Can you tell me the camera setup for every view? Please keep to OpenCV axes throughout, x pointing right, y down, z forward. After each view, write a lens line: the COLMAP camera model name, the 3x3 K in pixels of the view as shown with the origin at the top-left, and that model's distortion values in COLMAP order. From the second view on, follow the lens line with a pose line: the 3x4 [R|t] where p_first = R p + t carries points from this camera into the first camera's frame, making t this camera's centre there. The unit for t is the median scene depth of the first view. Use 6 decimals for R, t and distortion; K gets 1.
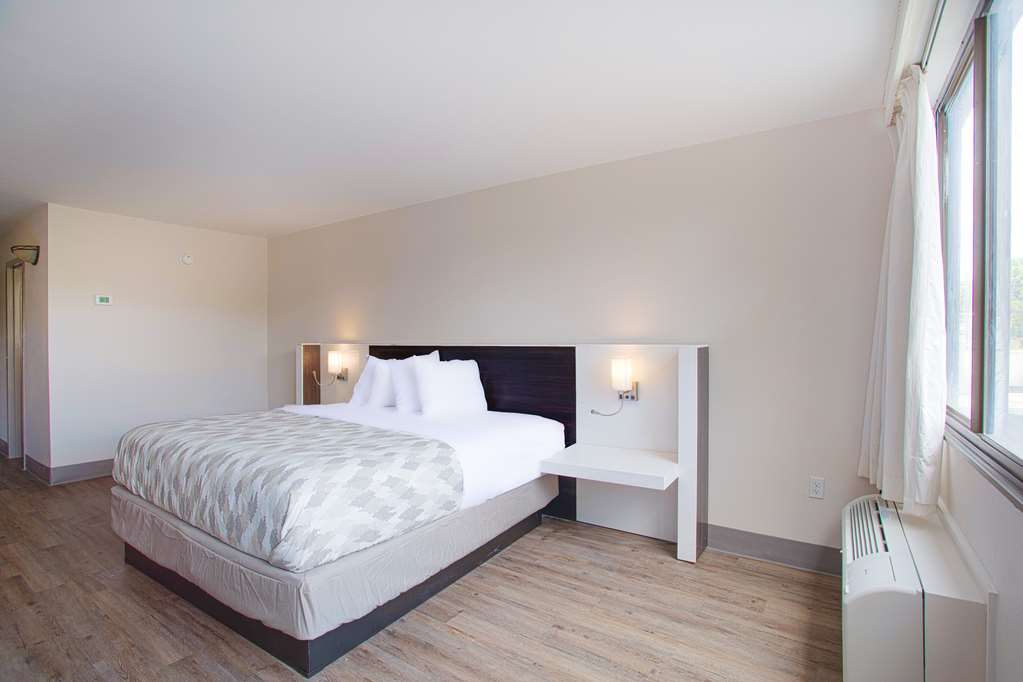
lens RADIAL K [[505.2, 0, 511.5], [0, 505.2, 341.0], [0, 0, 1]] dist [-0.018907, 0.000225]
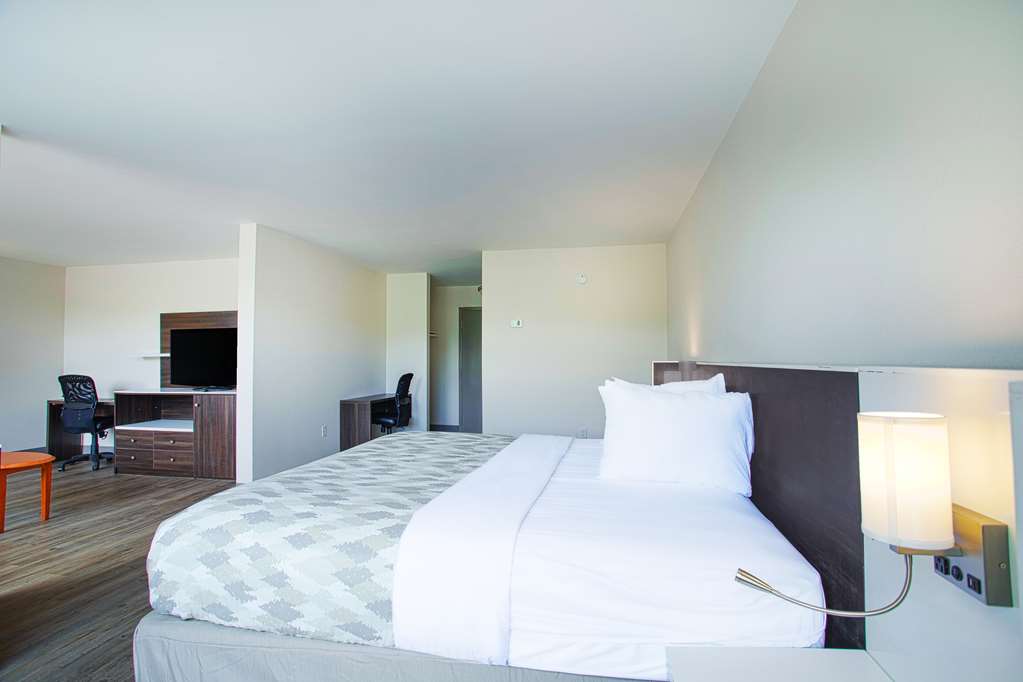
lens RADIAL K [[505.2, 0, 511.5], [0, 505.2, 341.0], [0, 0, 1]] dist [-0.018907, 0.000225]
pose [[0.390277, -0.032465, -0.920125, 0.547789], [-0.001198, 0.999359, -0.035769, 0.003593], [0.920697, 0.015063, 0.389988, 1.007700]]
